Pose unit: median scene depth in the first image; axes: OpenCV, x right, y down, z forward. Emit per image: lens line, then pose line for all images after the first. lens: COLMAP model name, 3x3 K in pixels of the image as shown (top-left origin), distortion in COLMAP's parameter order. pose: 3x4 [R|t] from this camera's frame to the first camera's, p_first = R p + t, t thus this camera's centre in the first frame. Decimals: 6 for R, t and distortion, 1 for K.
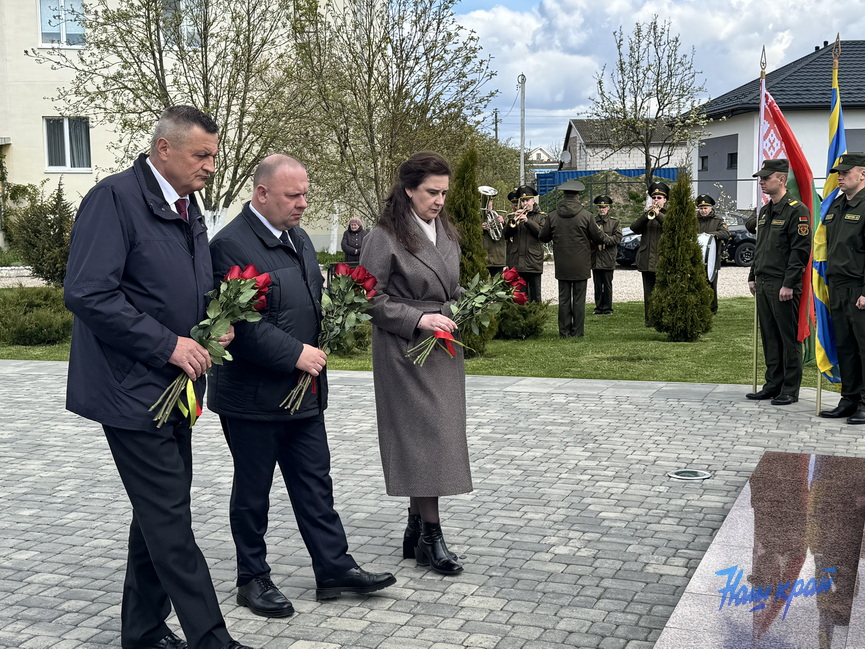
lens RADIAL K [[1186.7, 0, 430.9], [0, 1186.7, 331.0], [0, 0, 1]] dist [0.120955, 0.000000]
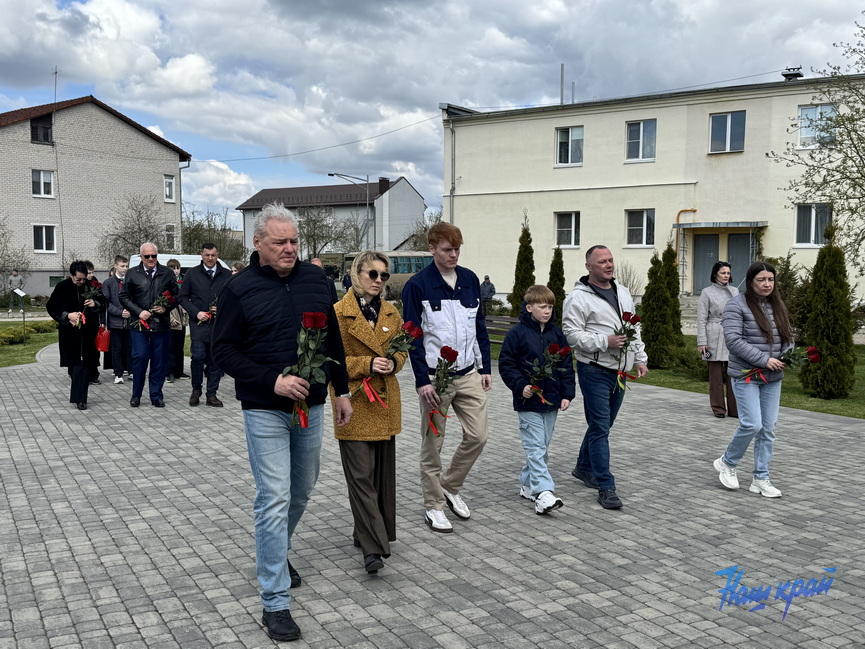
lens RADIAL K [[931.0, 0, 436.5], [0, 931.0, 322.3], [0, 0, 1]] dist [0.072677, 0.000000]
pose [[0.755690, 0.054354, -0.652670, 0.092800], [-0.088130, 0.995926, -0.019100, -0.007939], [0.648973, 0.071954, 0.757401, 0.052218]]
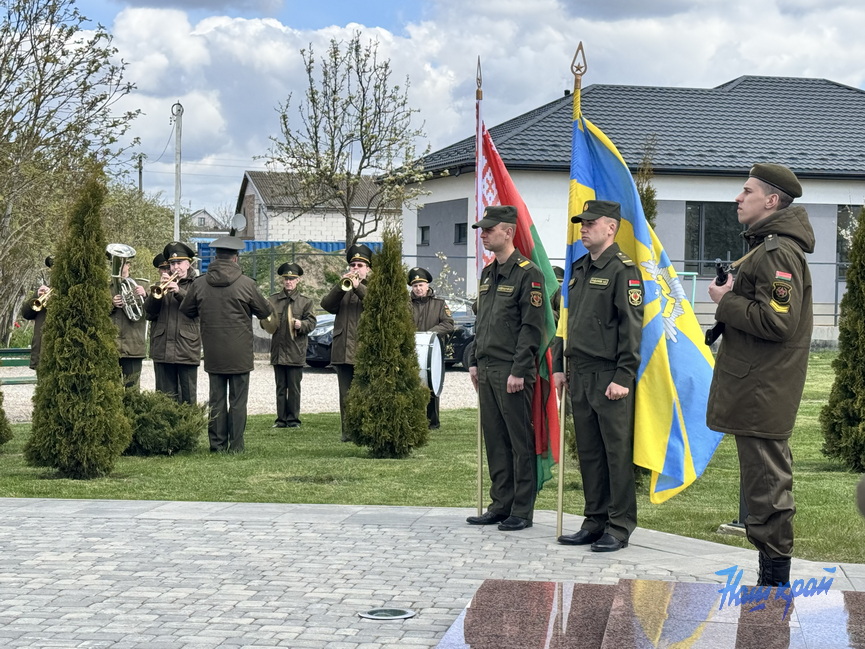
lens RADIAL K [[1683.0, 0, 426.3], [0, 1683.0, 330.3], [0, 0, 1]] dist [0.162238, 0.000000]
pose [[0.975163, 0.020778, 0.220511, 0.003718], [-0.002048, 0.996393, -0.084829, 0.018676], [-0.221479, 0.082270, 0.971689, -0.016519]]
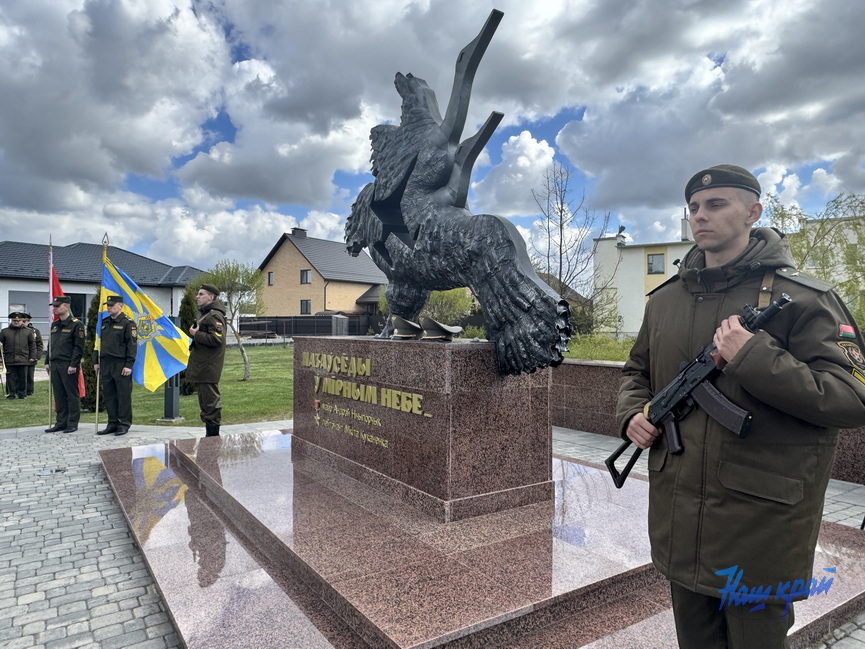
lens RADIAL K [[611.1, 0, 429.5], [0, 611.1, 315.8], [0, 0, 1]] dist [0.047132, -0.058797]
pose [[0.580215, 0.019868, 0.814221, -0.104241], [0.092262, 0.991664, -0.089944, 0.014802], [-0.809221, 0.127308, 0.573545, 0.015739]]
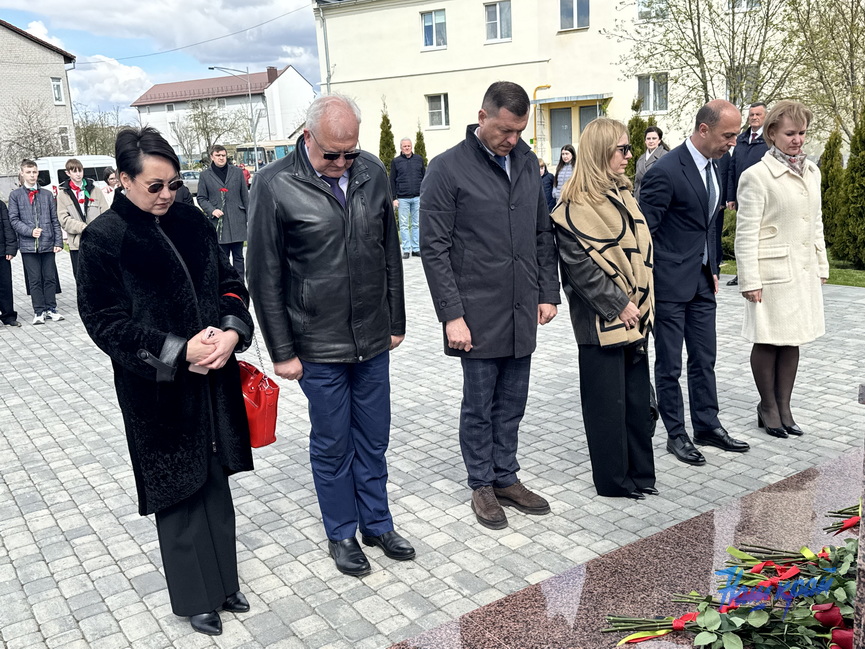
lens RADIAL K [[855.9, 0, 428.3], [0, 855.9, 327.3], [0, 0, 1]] dist [0.029944, 0.000000]
pose [[0.817826, 0.084970, -0.569158, 0.155005], [-0.017057, 0.992184, 0.123615, -0.016403], [0.575213, -0.091387, 0.812883, 0.064463]]
